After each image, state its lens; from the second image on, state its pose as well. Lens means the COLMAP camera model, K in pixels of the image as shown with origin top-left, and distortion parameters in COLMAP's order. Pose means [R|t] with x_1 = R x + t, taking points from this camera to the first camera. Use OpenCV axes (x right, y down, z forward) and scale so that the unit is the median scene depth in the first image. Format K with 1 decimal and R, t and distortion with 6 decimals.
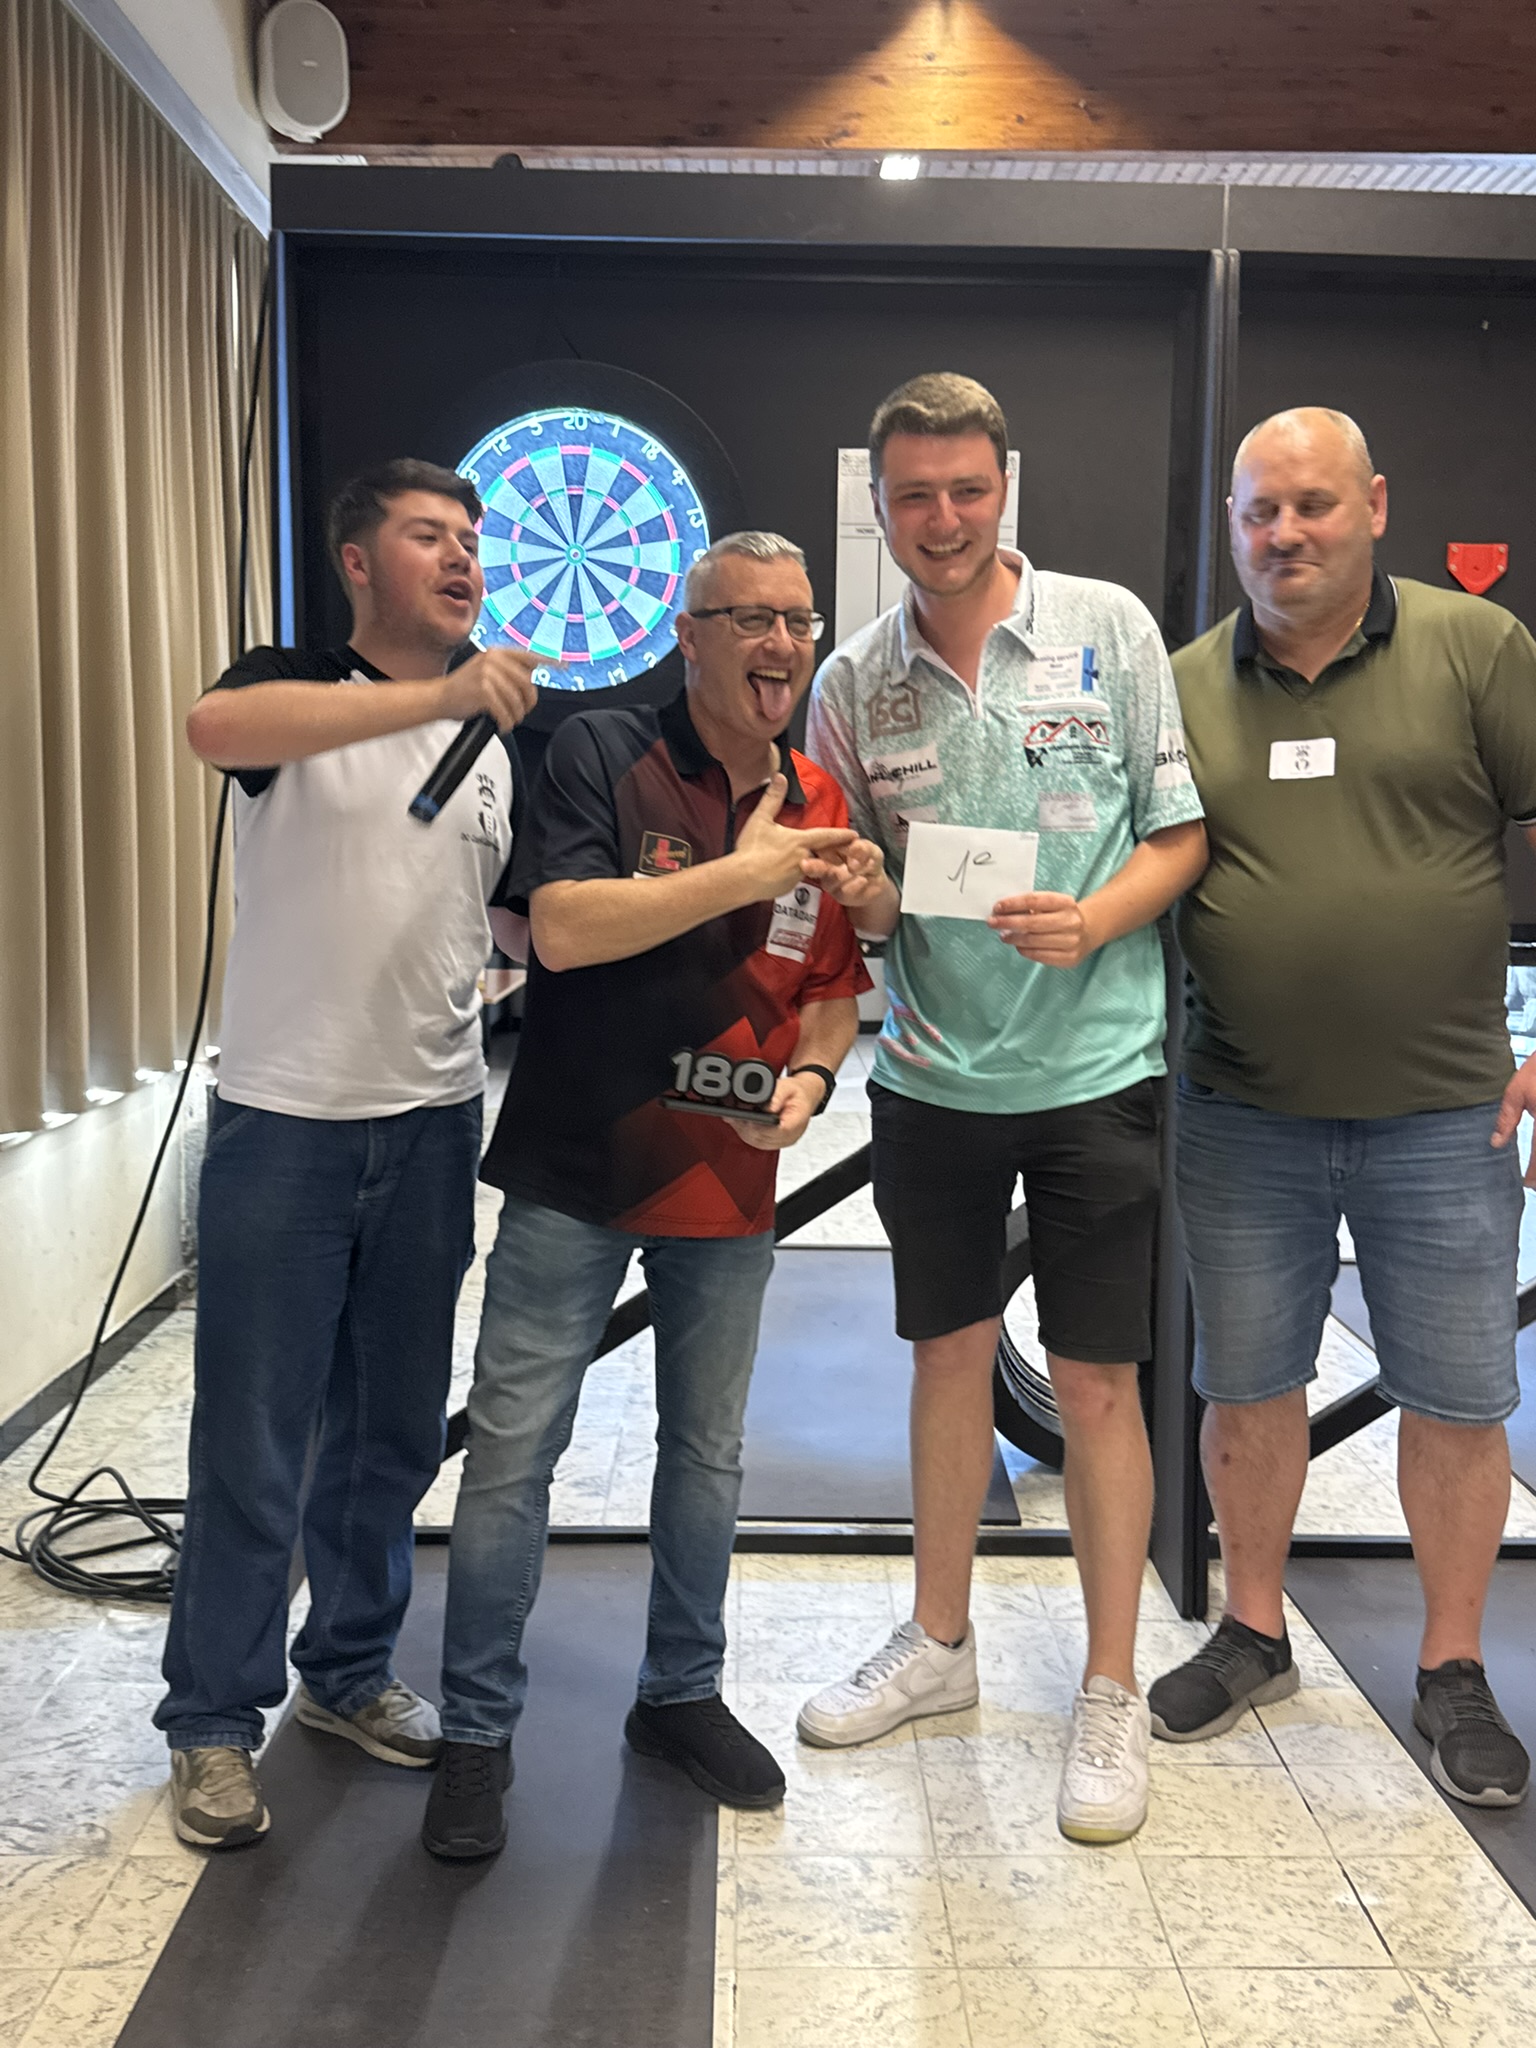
lens RADIAL K [[2118.4, 0, 790.4], [0, 2118.4, 1037.9], [0, 0, 1]] dist [0.144564, -0.302942]
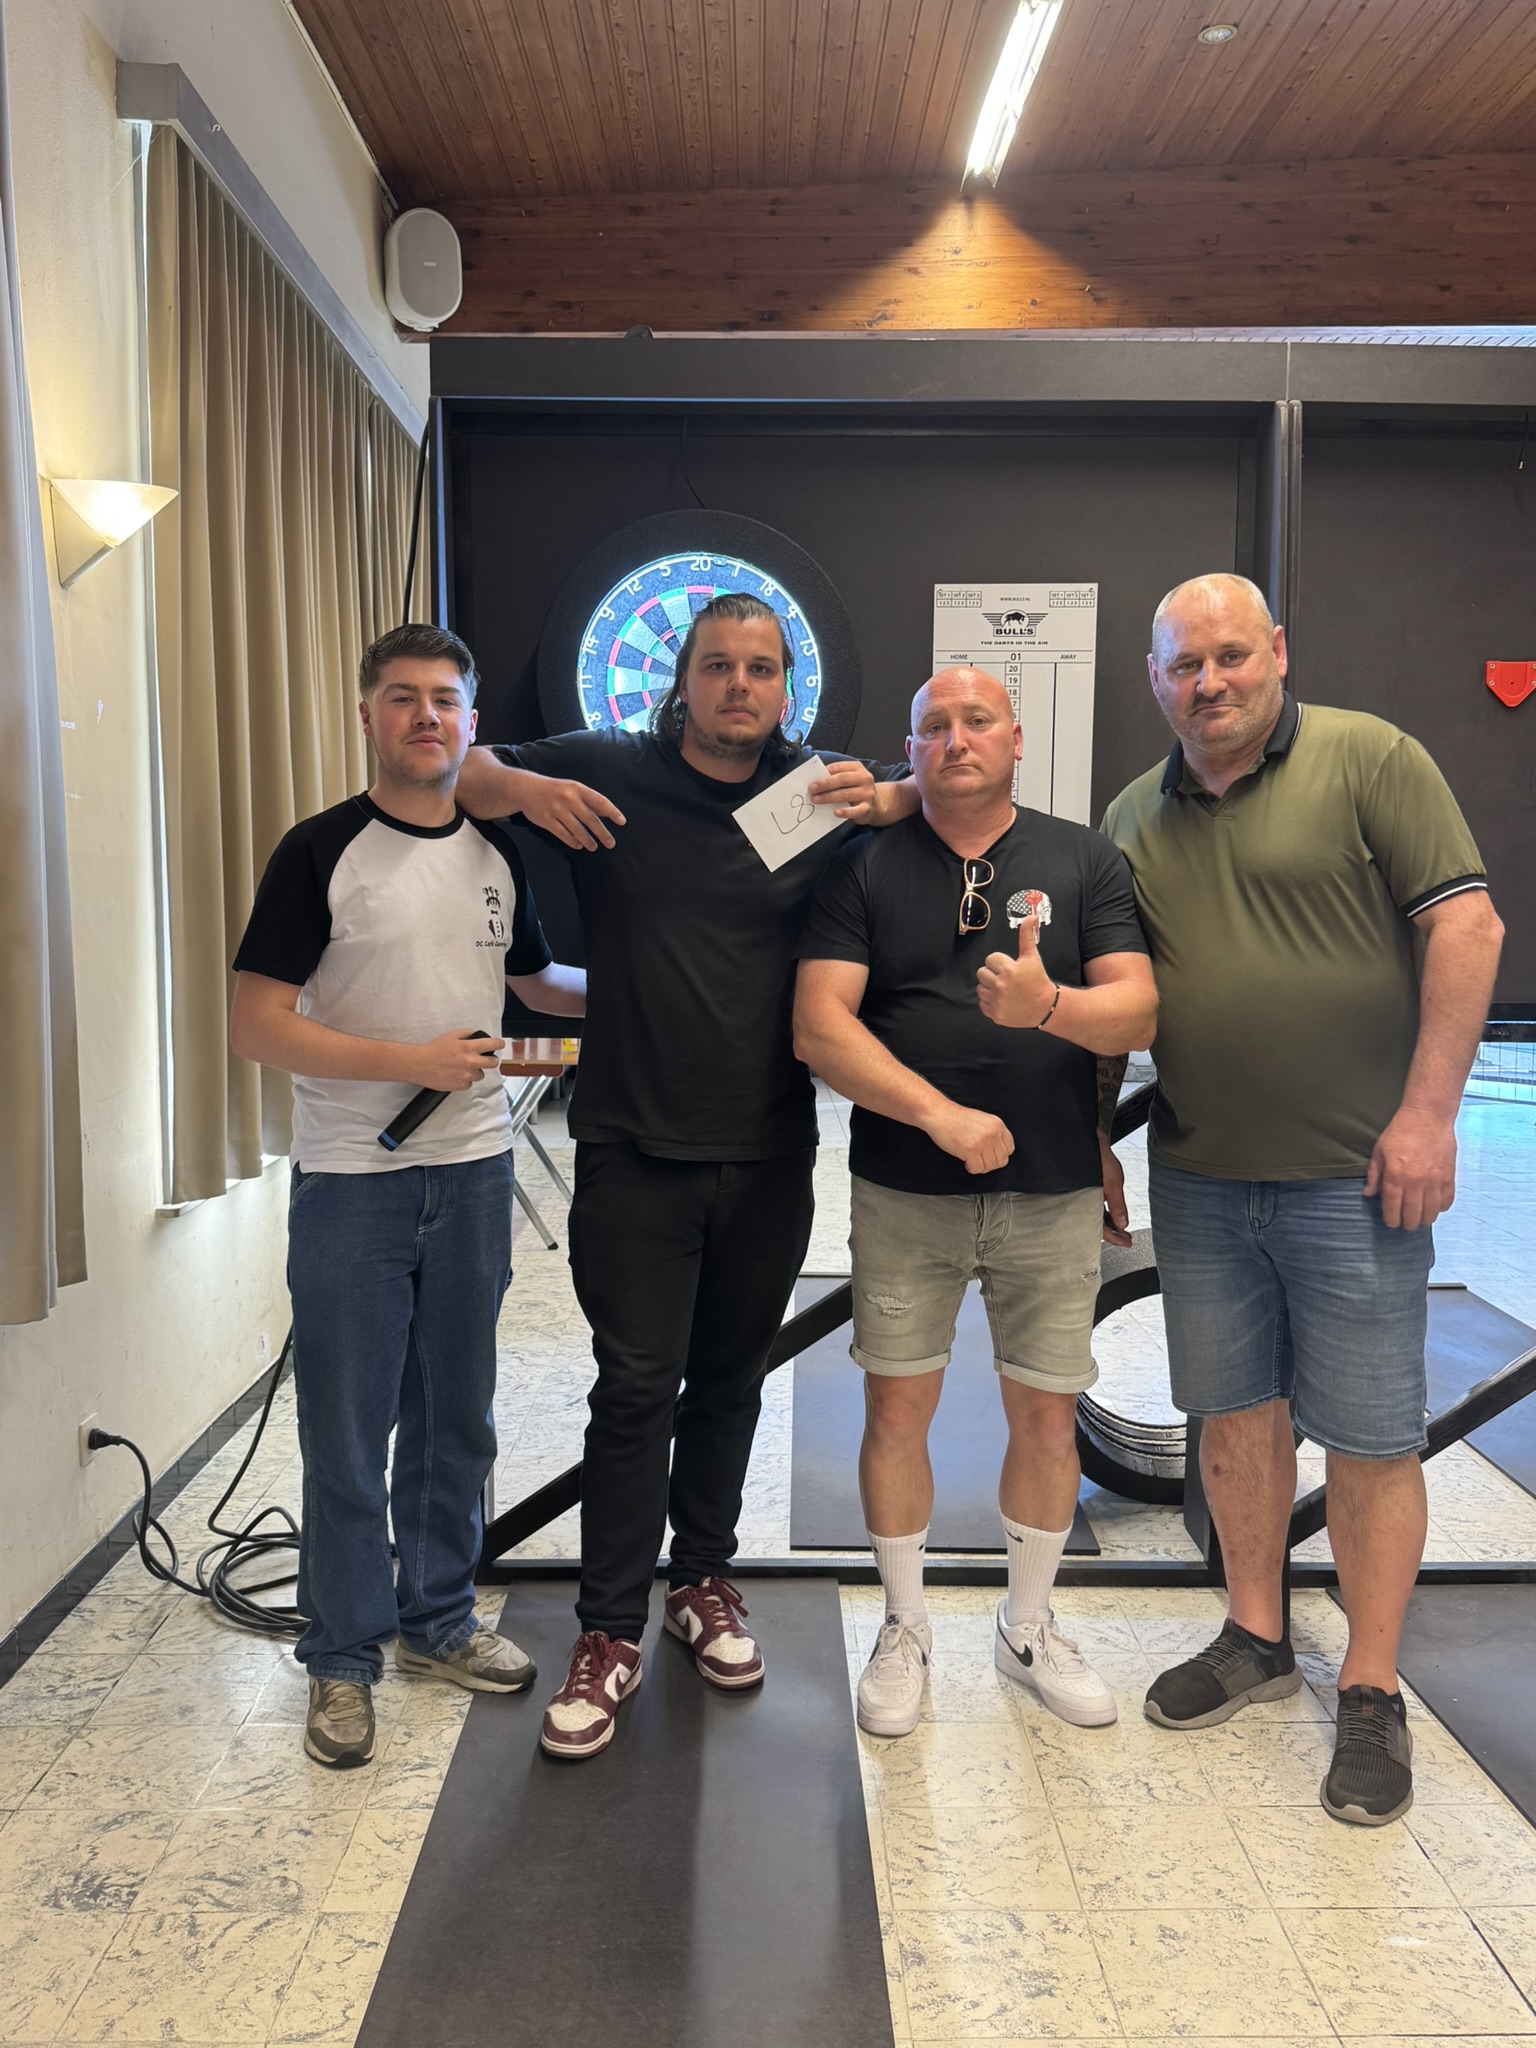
lens RADIAL K [[1767.3, 0, 768.0], [0, 1767.3, 1024.0], [0, 0, 1]] dist [0.051097, -0.073605]
pose [[0.999870, -0.009581, -0.012939, -0.069266], [0.009246, 0.999627, -0.025680, -0.031730], [0.013180, 0.025557, 0.999586, 0.110721]]
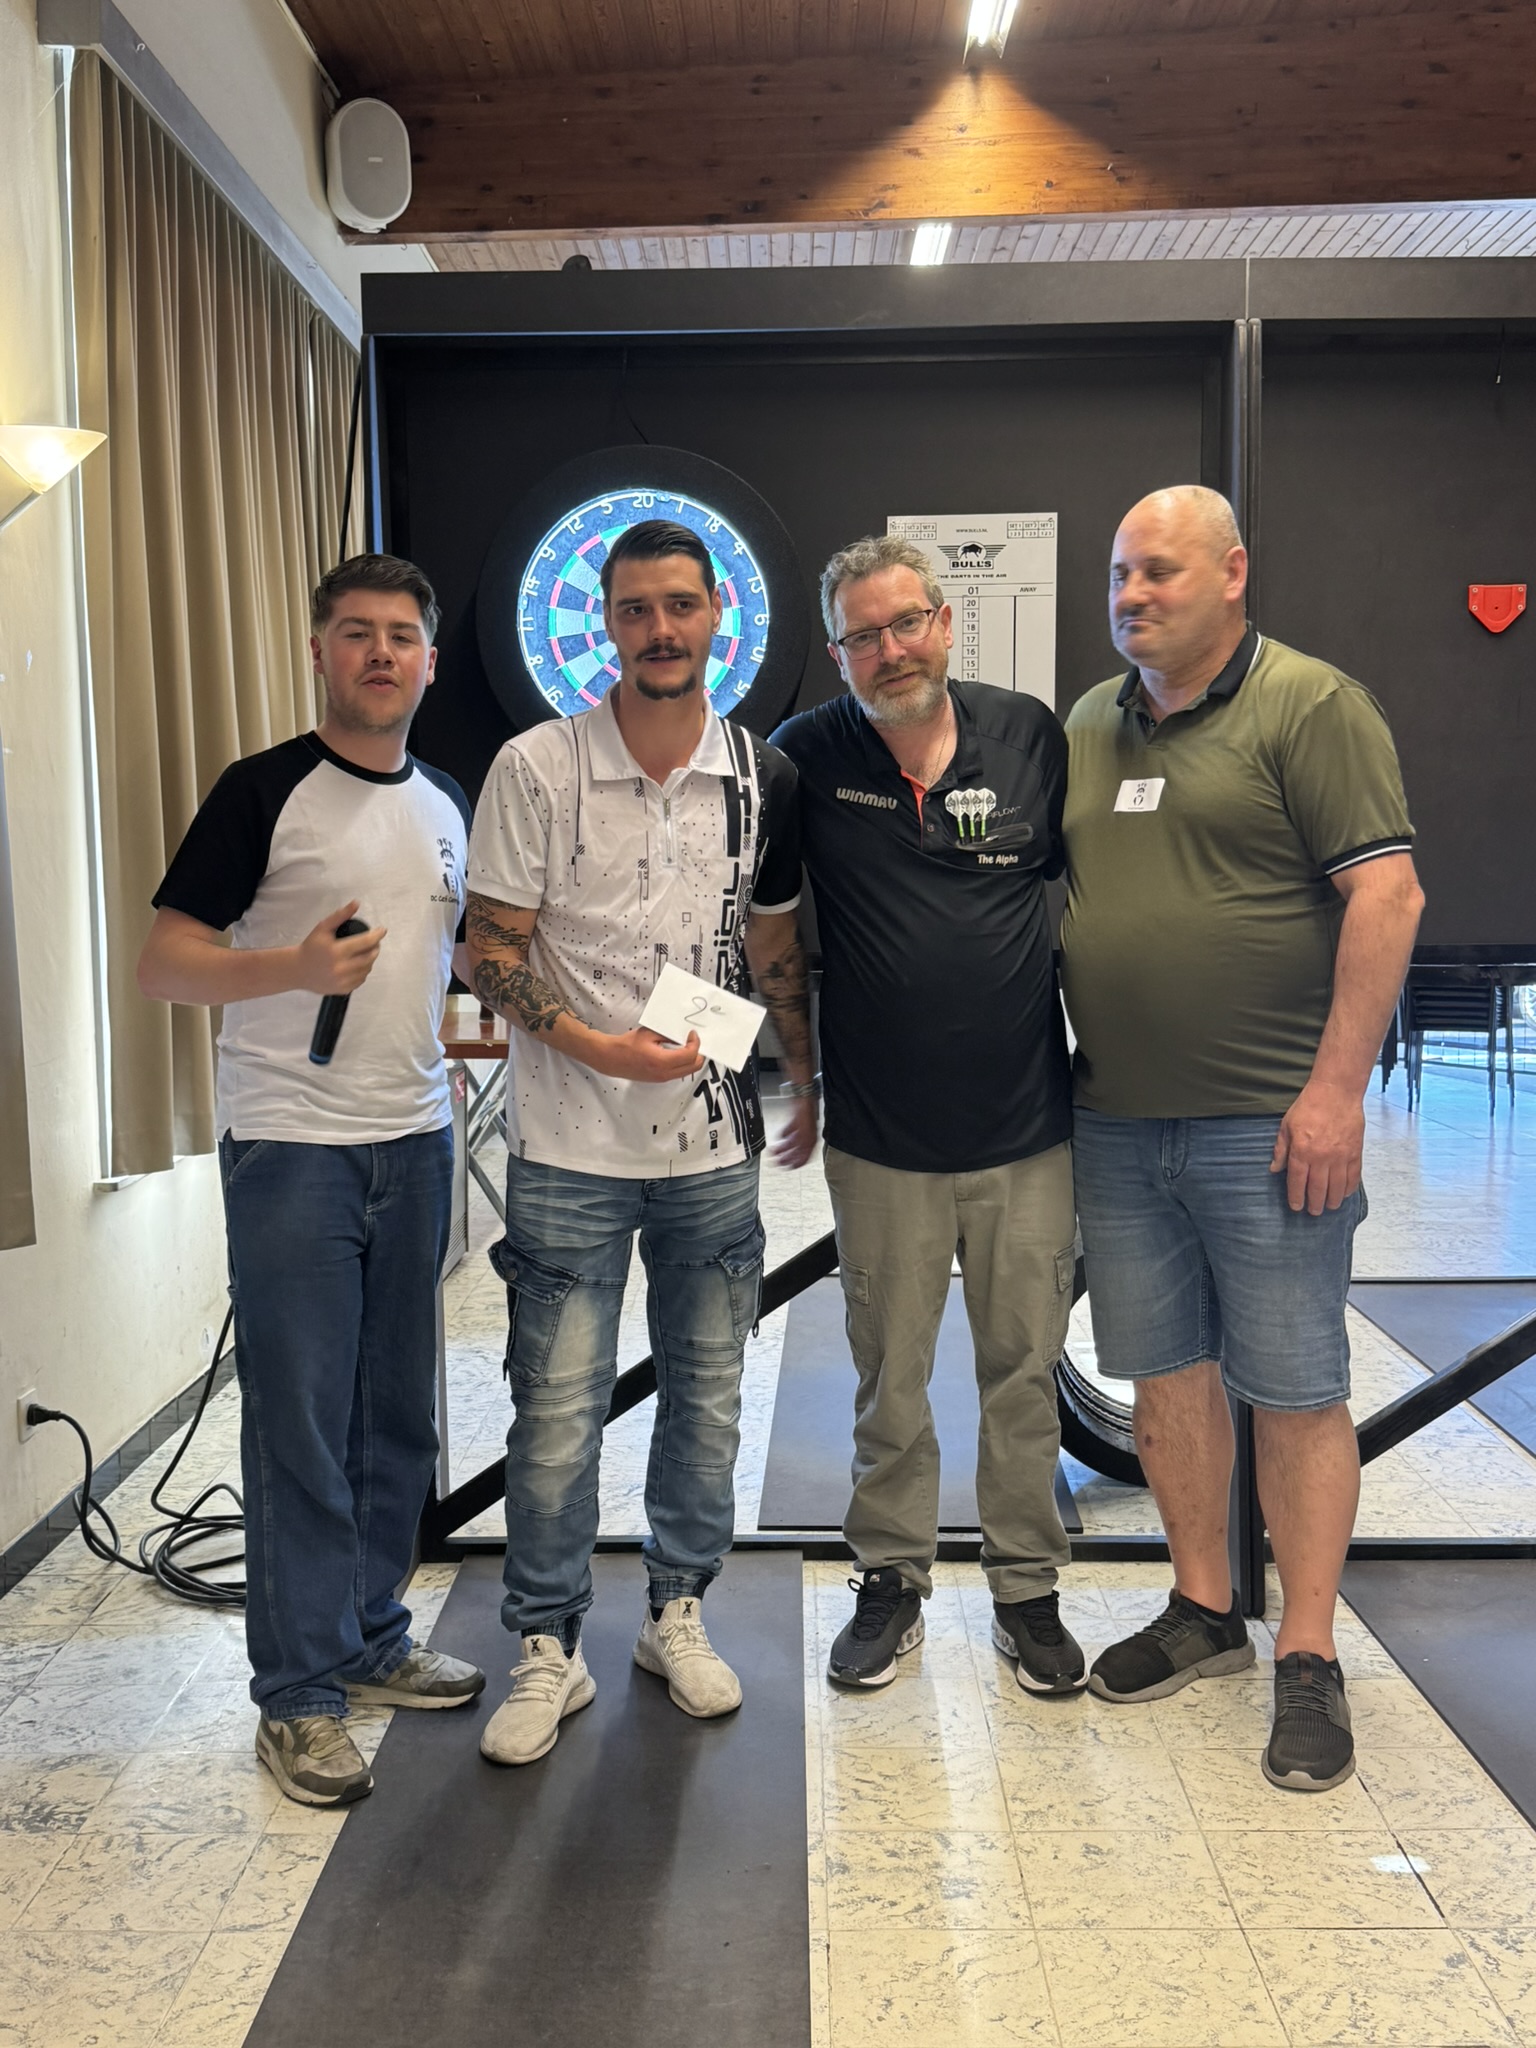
lens RADIAL K [[2119.5, 0, 746.1], [0, 2119.5, 1022.1], [0, 0, 1]] dist [0.115258, -0.226143]
pose [[0.998835, -0.021395, -0.043245, -0.008936], [0.020295, 0.999463, -0.025708, 0.003661], [0.043772, 0.024800, 0.998734, -0.077829]]
